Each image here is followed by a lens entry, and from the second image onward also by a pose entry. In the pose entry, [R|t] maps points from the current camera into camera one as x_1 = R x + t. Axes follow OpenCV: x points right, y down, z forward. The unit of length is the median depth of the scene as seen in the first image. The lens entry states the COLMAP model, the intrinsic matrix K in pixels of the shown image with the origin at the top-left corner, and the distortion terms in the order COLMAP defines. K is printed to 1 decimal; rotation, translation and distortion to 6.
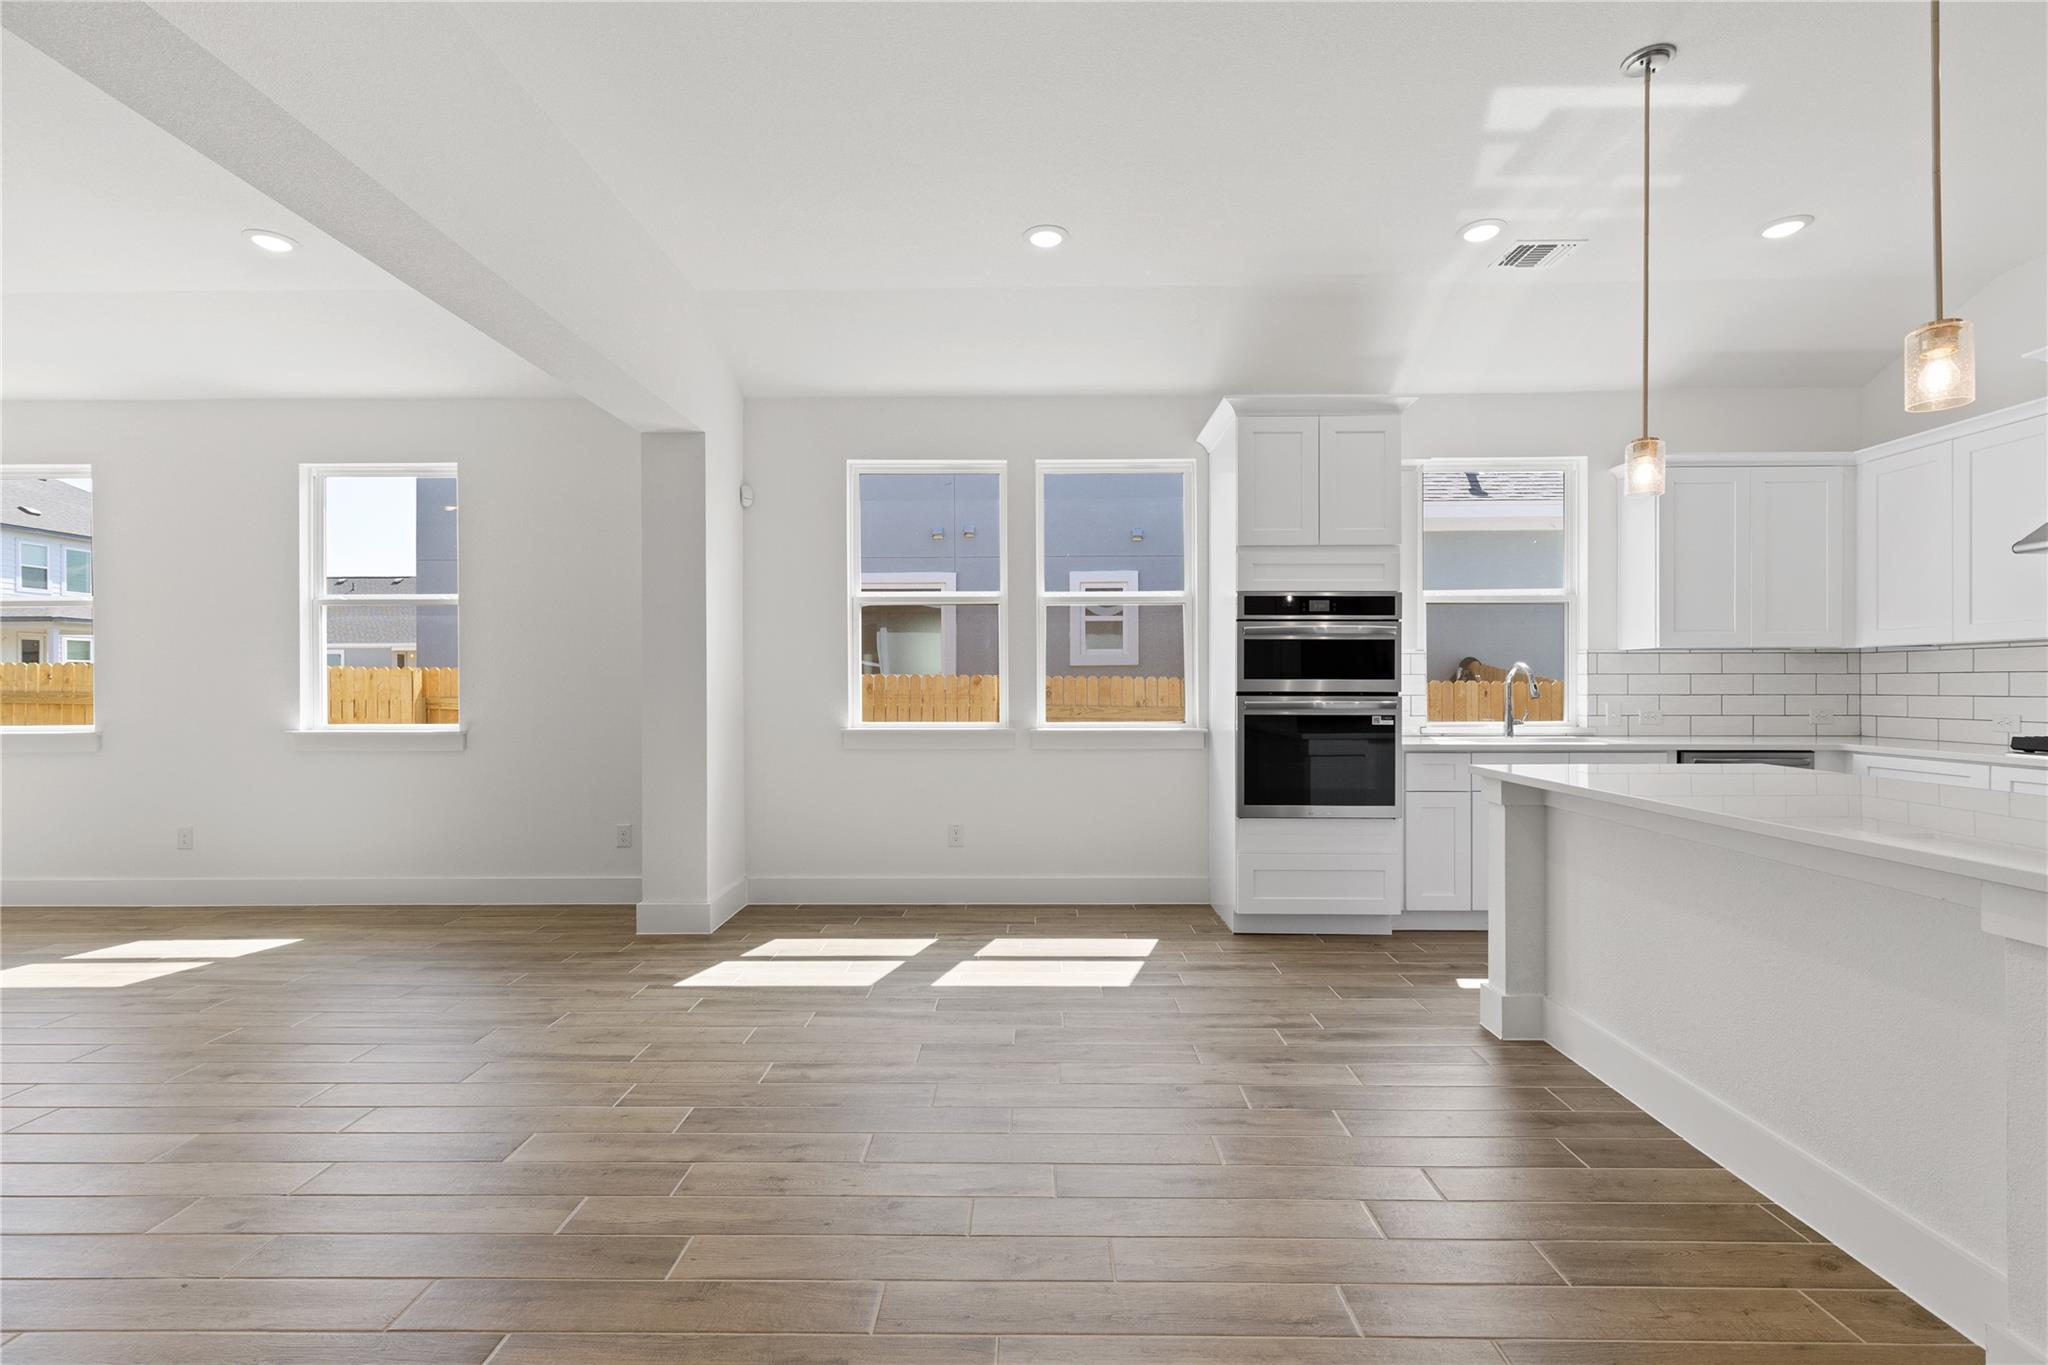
lens RADIAL K [[934.8, 0, 1016.5], [0, 934.8, 686.8], [0, 0, 1]] dist [0.005774, -0.001622]
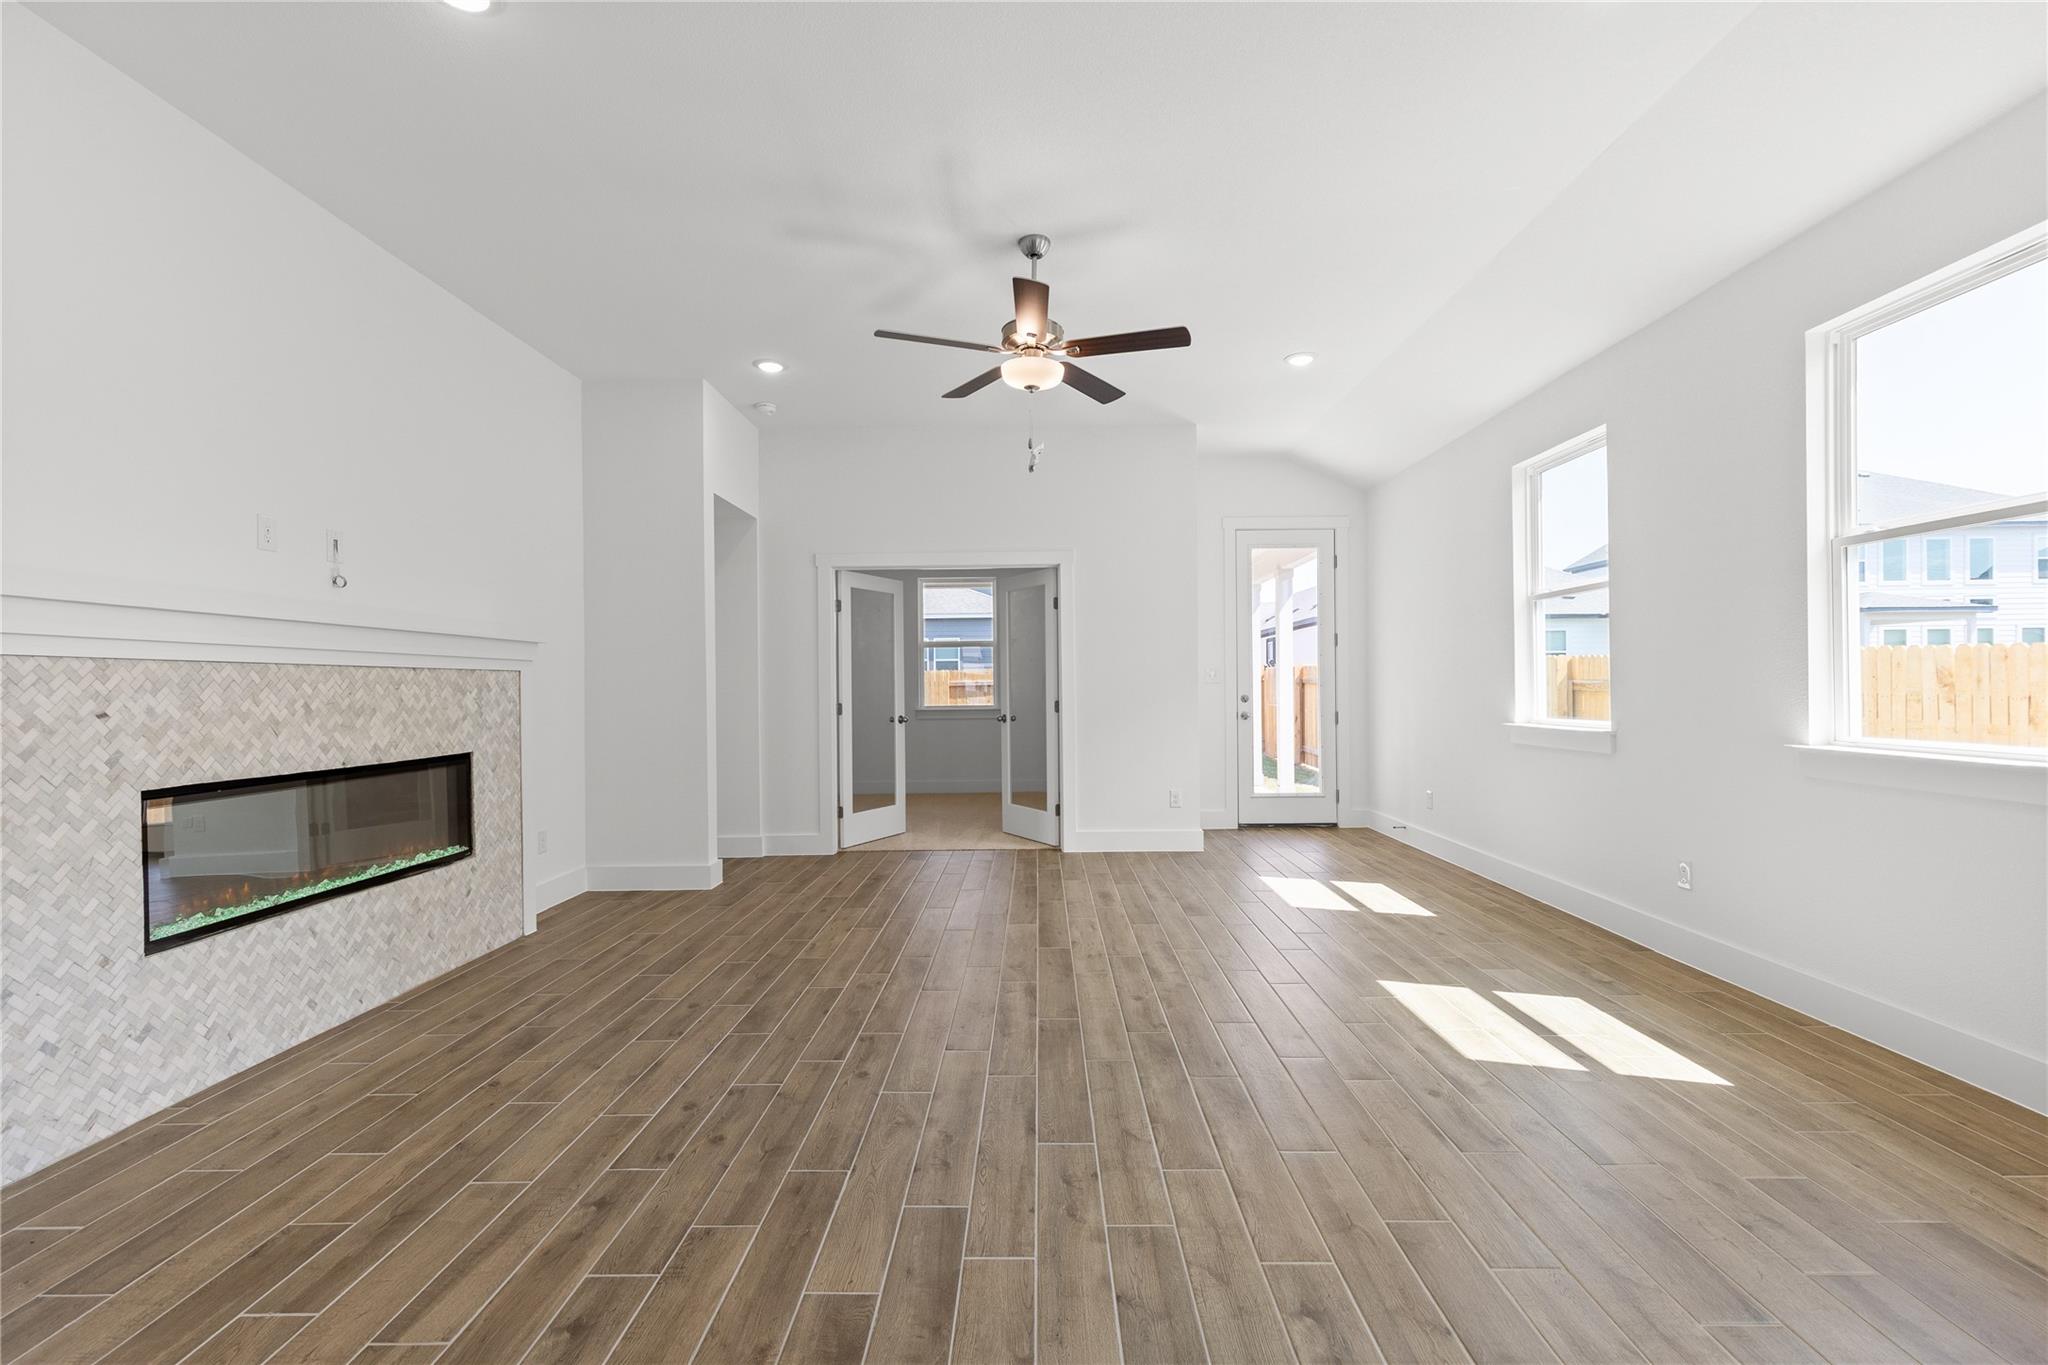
lens RADIAL K [[934.8, 0, 1033.1], [0, 934.8, 675.5], [0, 0, 1]] dist [0.005774, -0.001622]
pose [[0.009467, -0.008791, -0.999917, -0.146213], [0.008615, 0.999925, -0.008709, -0.000058], [0.999918, -0.008532, 0.009542, 0.547525]]
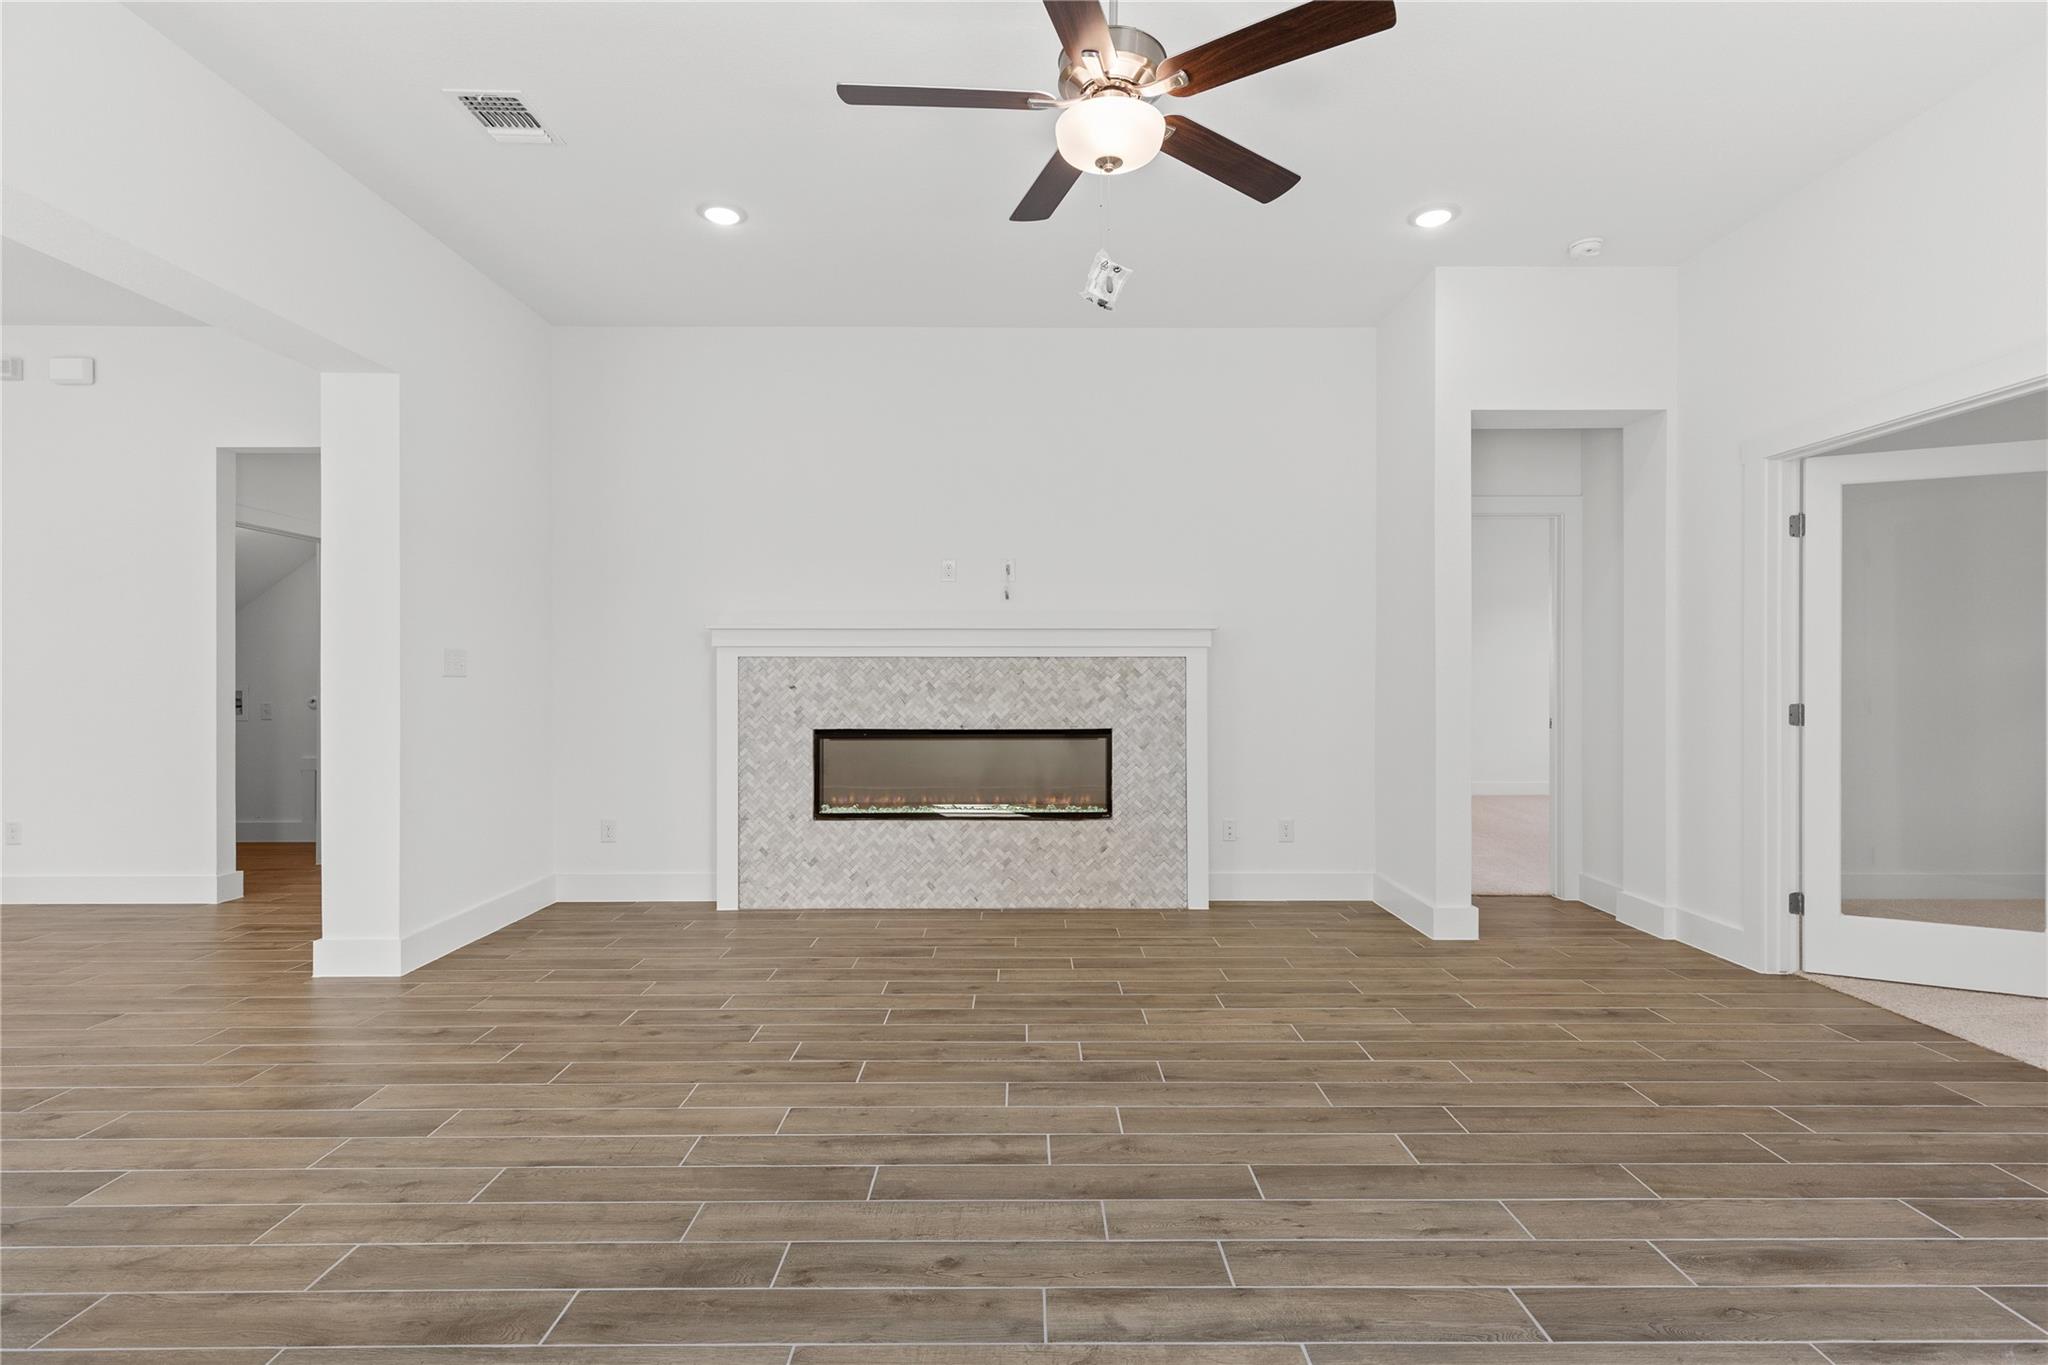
lens RADIAL K [[934.8, 0, 1024.7], [0, 934.8, 672.0], [0, 0, 1]] dist [0.005774, -0.001622]
pose [[-0.999864, 0.003379, -0.016144, -0.994390], [0.003424, 0.999990, -0.002733, 0.000921], [0.016135, -0.002788, -0.999866, 1.083575]]
